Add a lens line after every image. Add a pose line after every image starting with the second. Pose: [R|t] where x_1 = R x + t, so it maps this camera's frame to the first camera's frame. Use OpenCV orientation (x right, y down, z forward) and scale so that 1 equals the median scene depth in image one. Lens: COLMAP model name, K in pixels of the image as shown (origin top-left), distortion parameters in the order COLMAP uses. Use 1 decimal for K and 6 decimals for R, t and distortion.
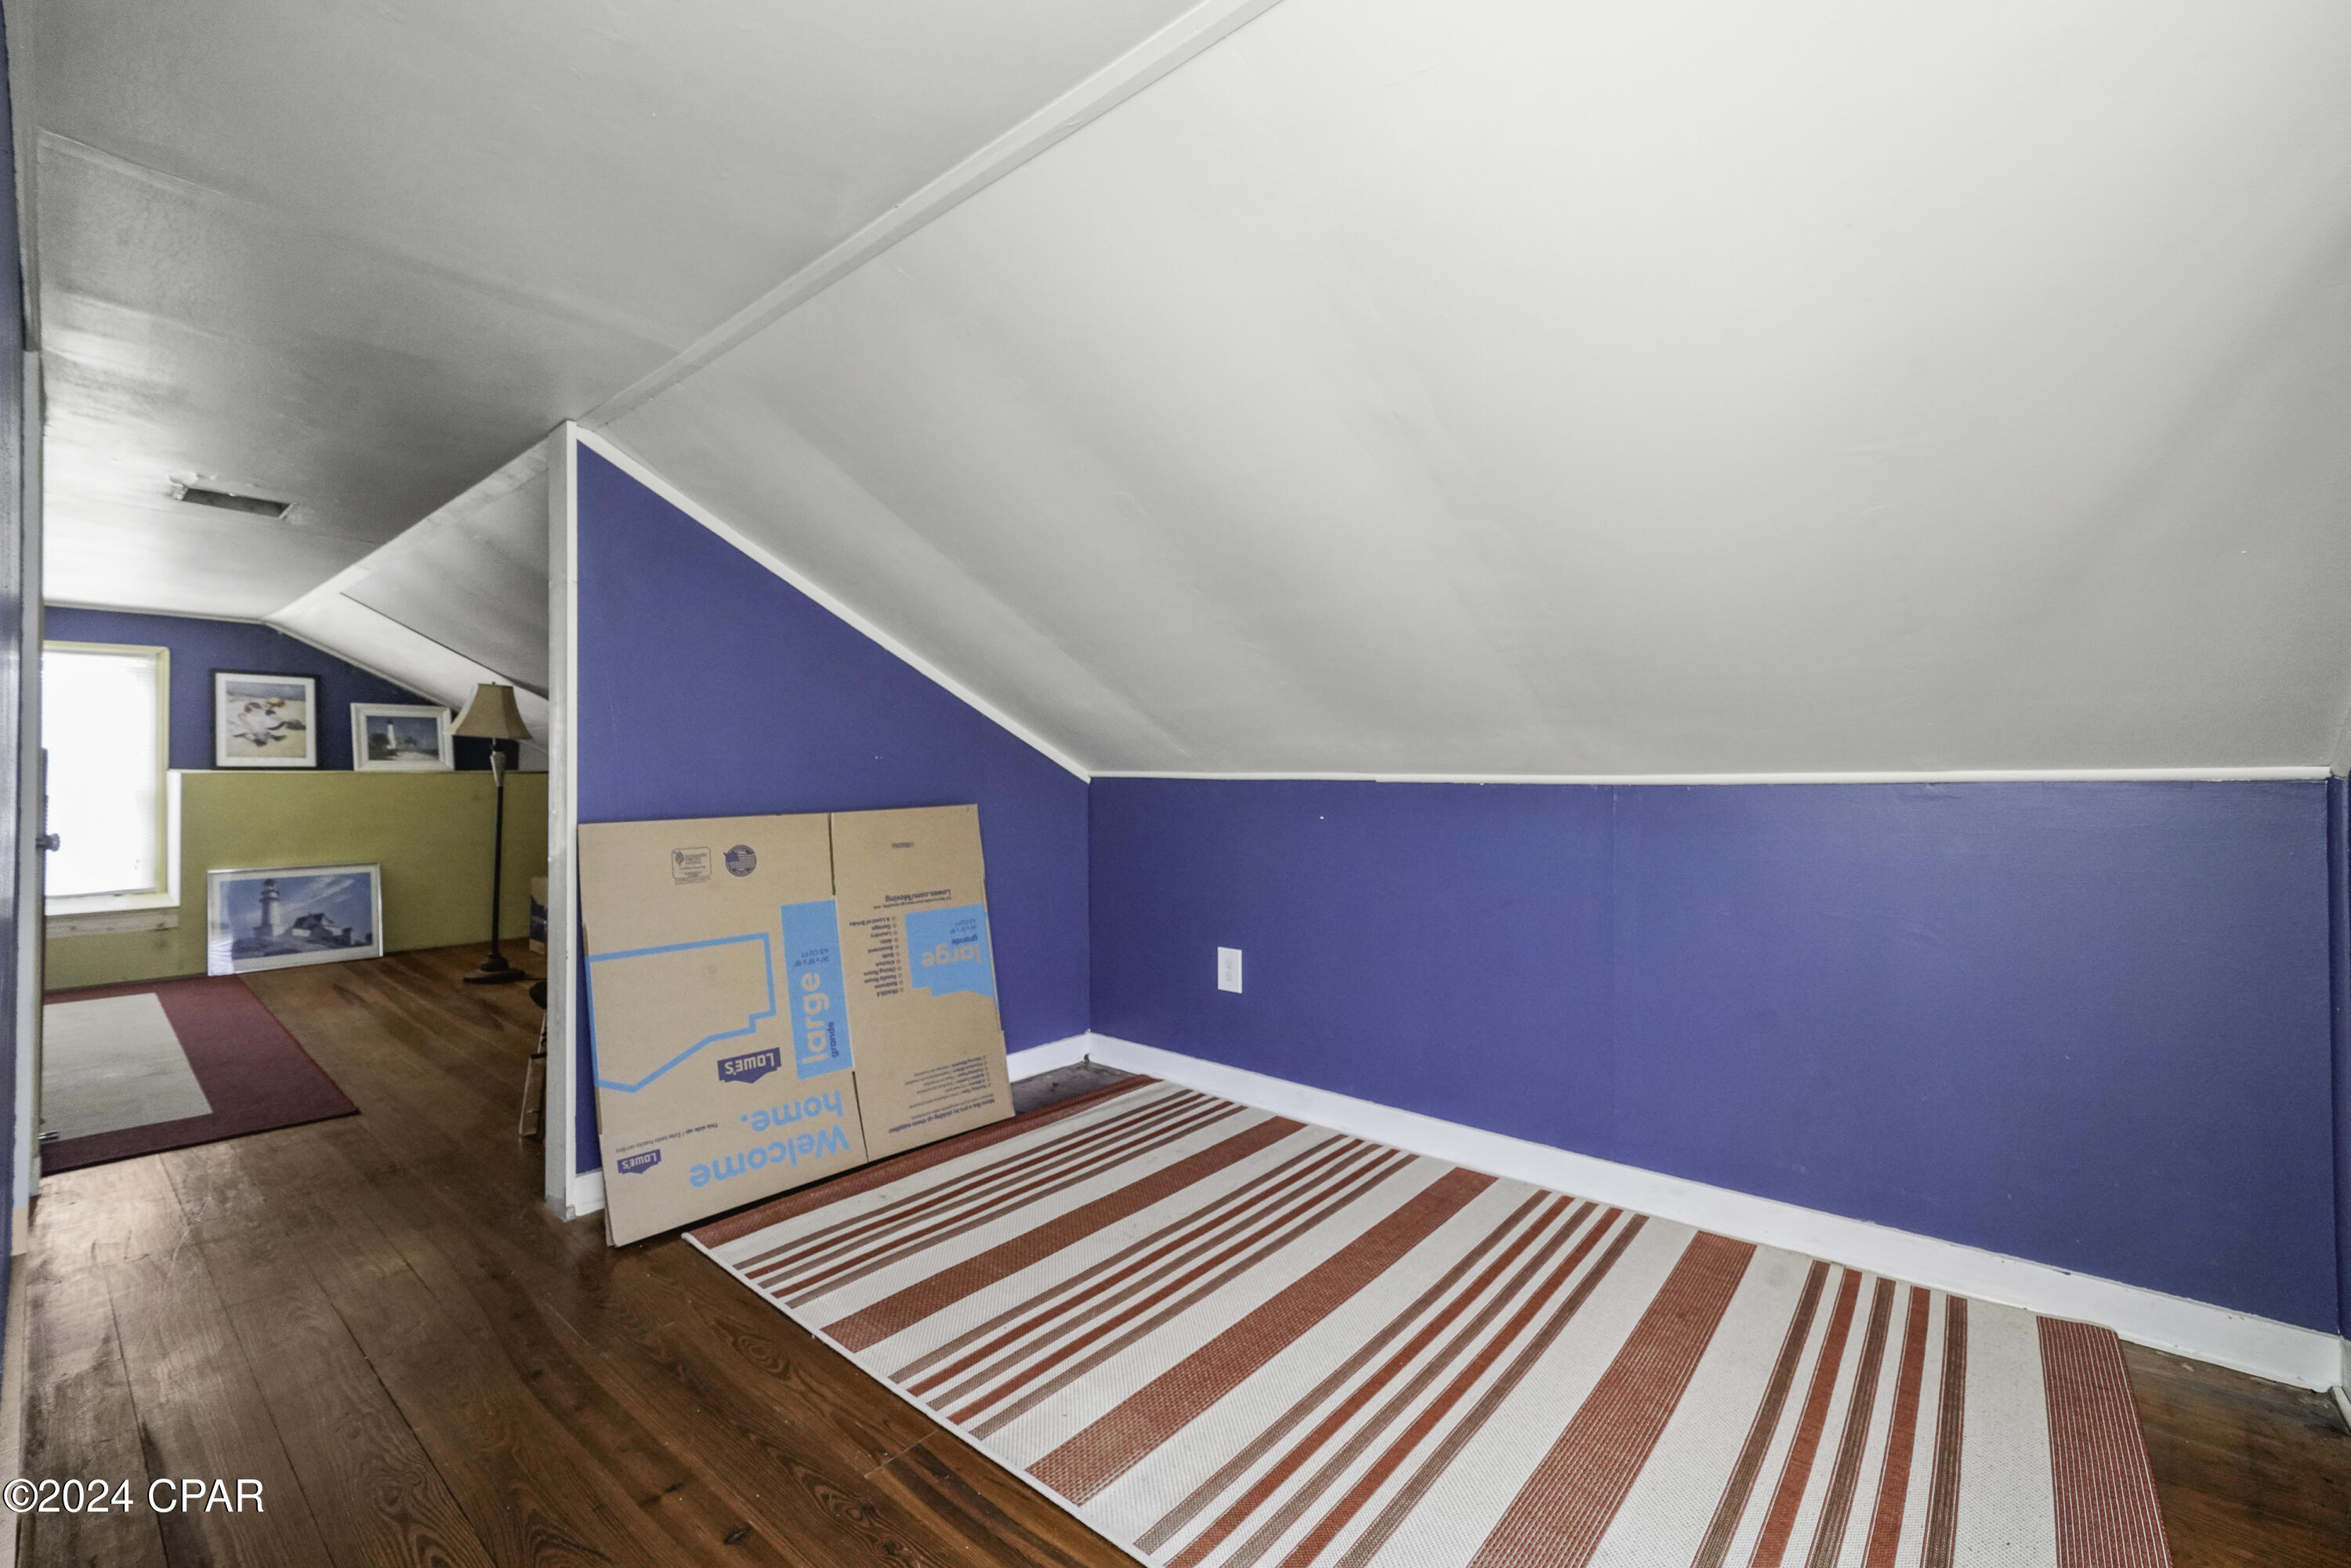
lens RADIAL K [[993.1, 0, 1165.3], [0, 993.1, 767.0], [0, 0, 1]] dist [0.004344, 0.000671]
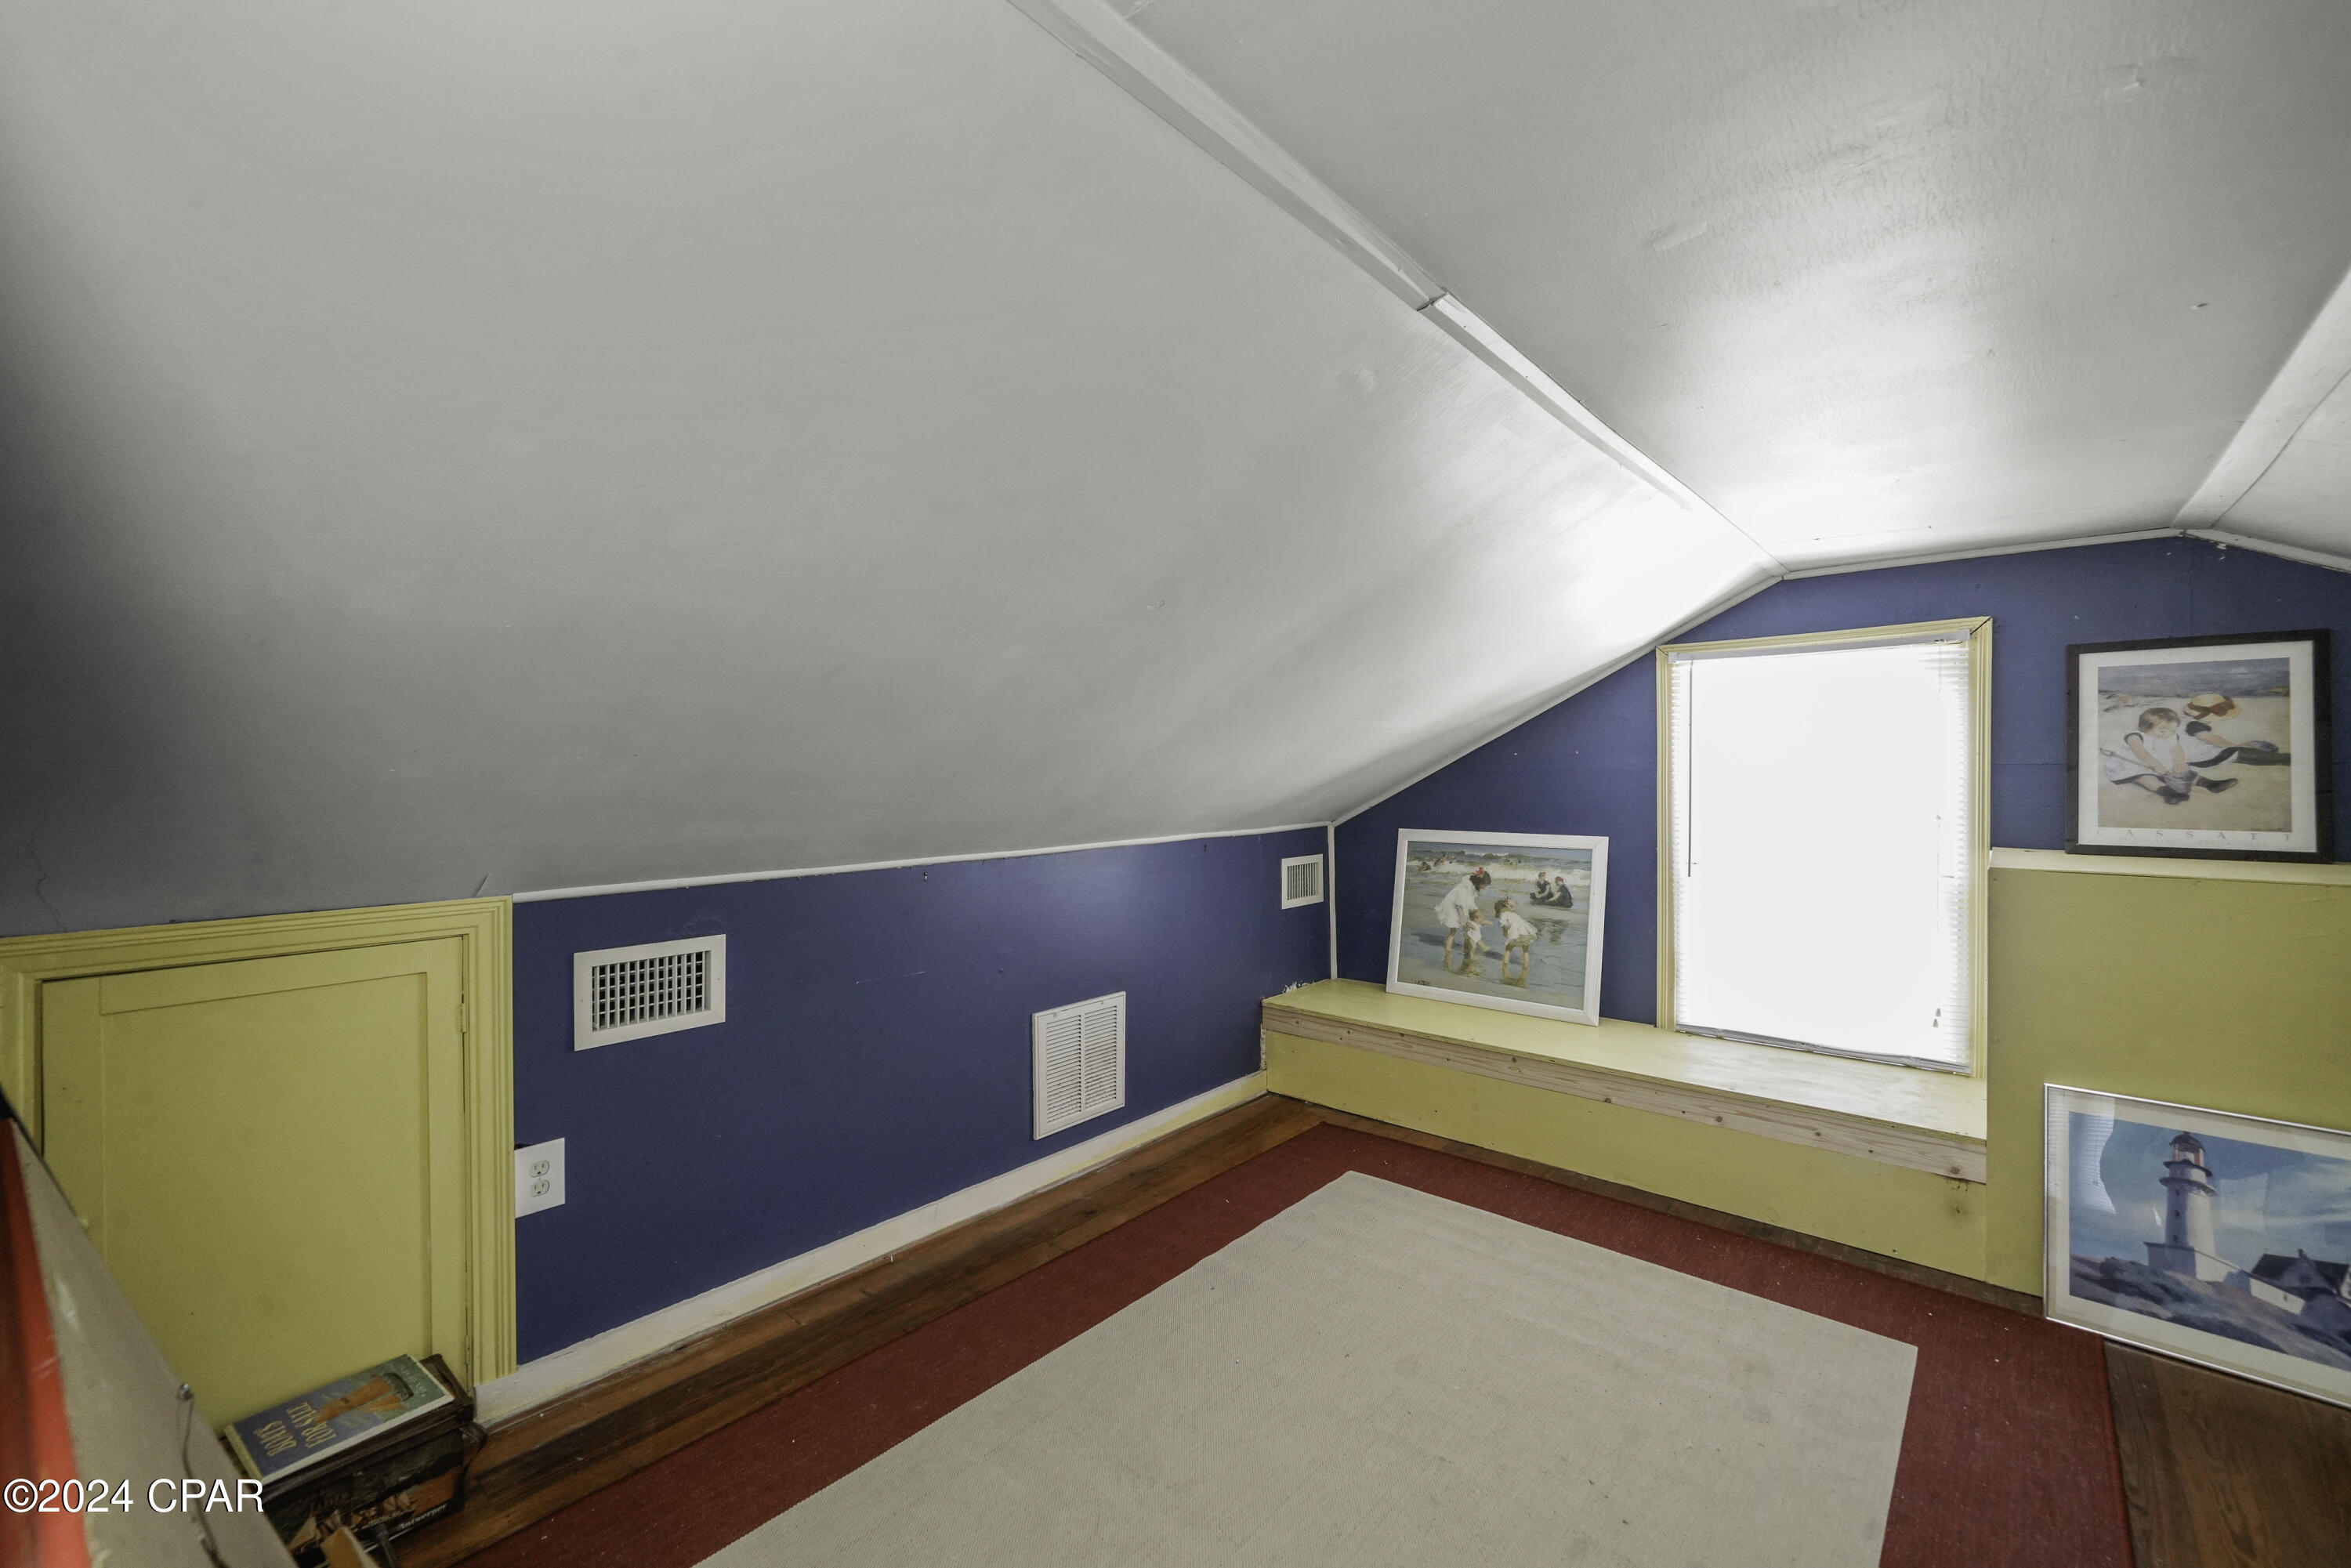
lens RADIAL K [[993.1, 0, 1166.7], [0, 993.1, 773.3], [0, 0, 1]] dist [0.004344, 0.000671]
pose [[0.000159, -0.006575, -0.999978, -0.457062], [0.000697, 0.999978, -0.006574, -0.032181], [1.000000, -0.000696, 0.000164, 0.545720]]
